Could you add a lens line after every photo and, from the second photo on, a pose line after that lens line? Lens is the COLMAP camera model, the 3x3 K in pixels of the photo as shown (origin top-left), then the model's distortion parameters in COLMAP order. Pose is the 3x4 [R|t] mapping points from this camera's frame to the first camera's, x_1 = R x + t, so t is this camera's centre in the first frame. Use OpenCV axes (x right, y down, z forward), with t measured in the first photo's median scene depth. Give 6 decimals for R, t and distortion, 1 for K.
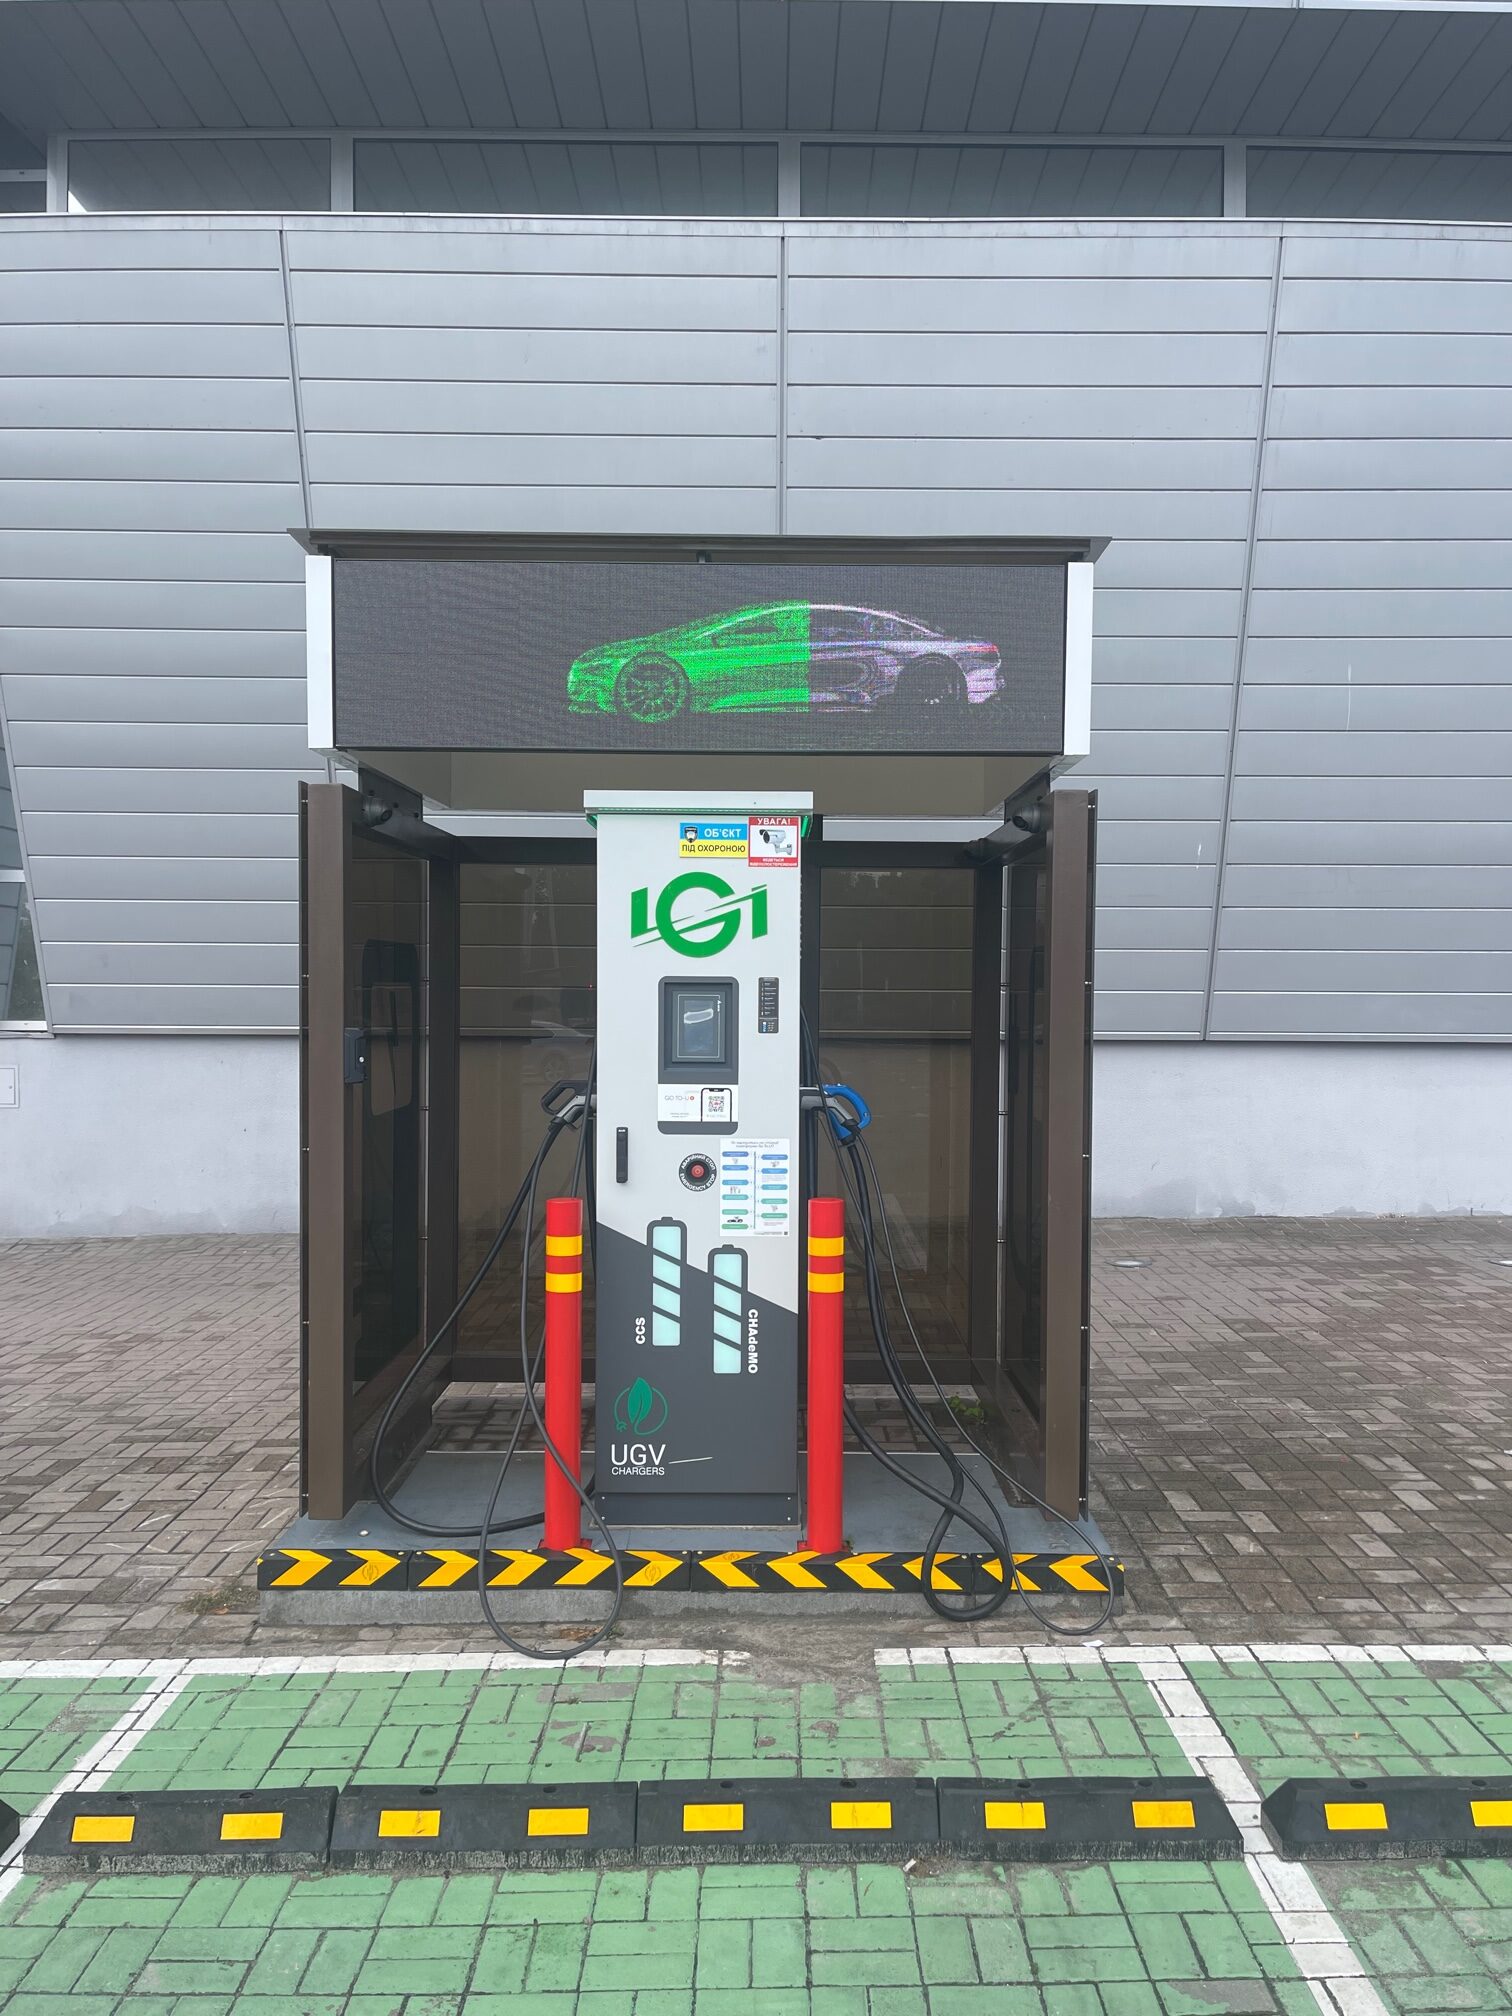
lens RADIAL K [[1505.6, 0, 770.5], [0, 1505.6, 1027.5], [0, 0, 1]] dist [0.077841, -0.101127]
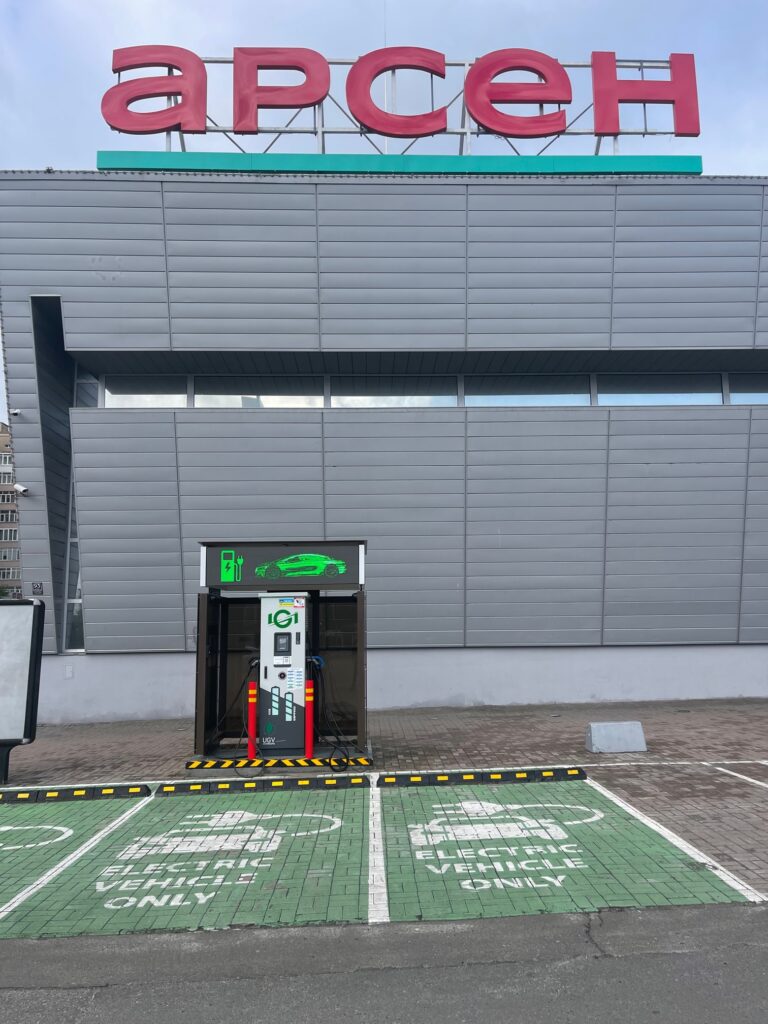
lens RADIAL K [[764.8, 0, 389.1], [0, 764.8, 521.5], [0, 0, 1]] dist [0.077841, -0.101127]
pose [[0.999405, -0.015525, 0.030815, 0.210657], [0.020355, 0.986381, -0.163210, 0.021213], [-0.027861, 0.163740, 0.986110, -1.383862]]
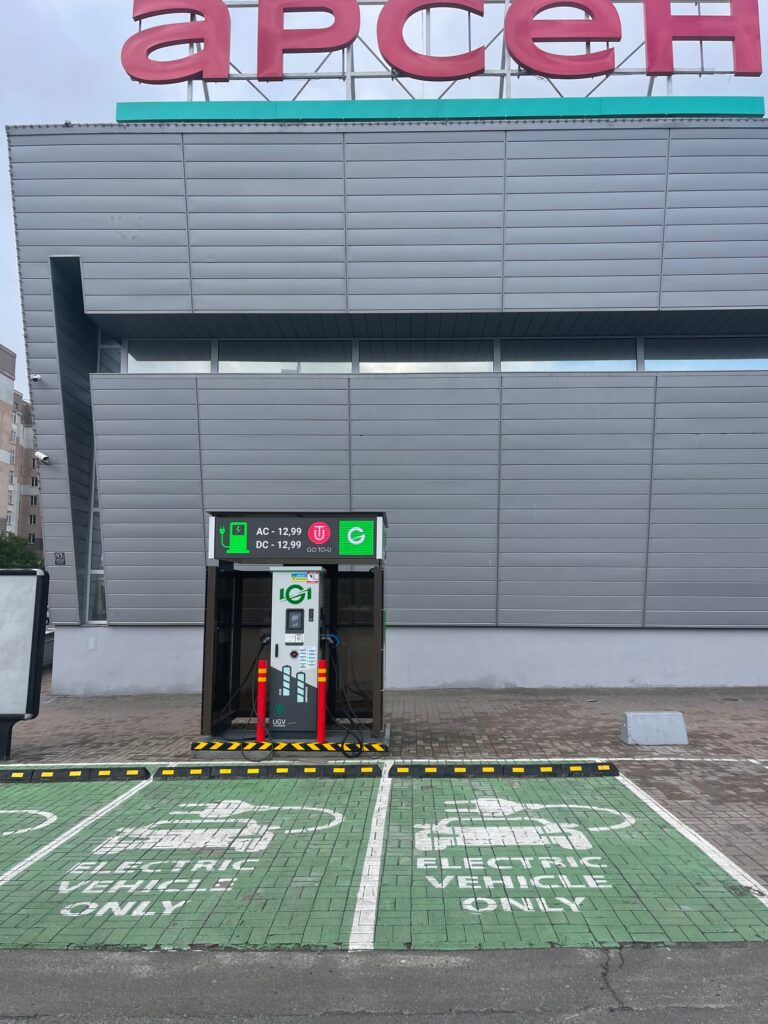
lens RADIAL K [[764.8, 0, 388.3], [0, 764.8, 521.0], [0, 0, 1]] dist [0.077841, -0.101127]
pose [[0.999604, -0.004844, -0.027710, 0.283300], [0.001123, 0.991149, -0.132748, 0.009188], [0.028107, 0.132665, 0.990762, -1.216348]]
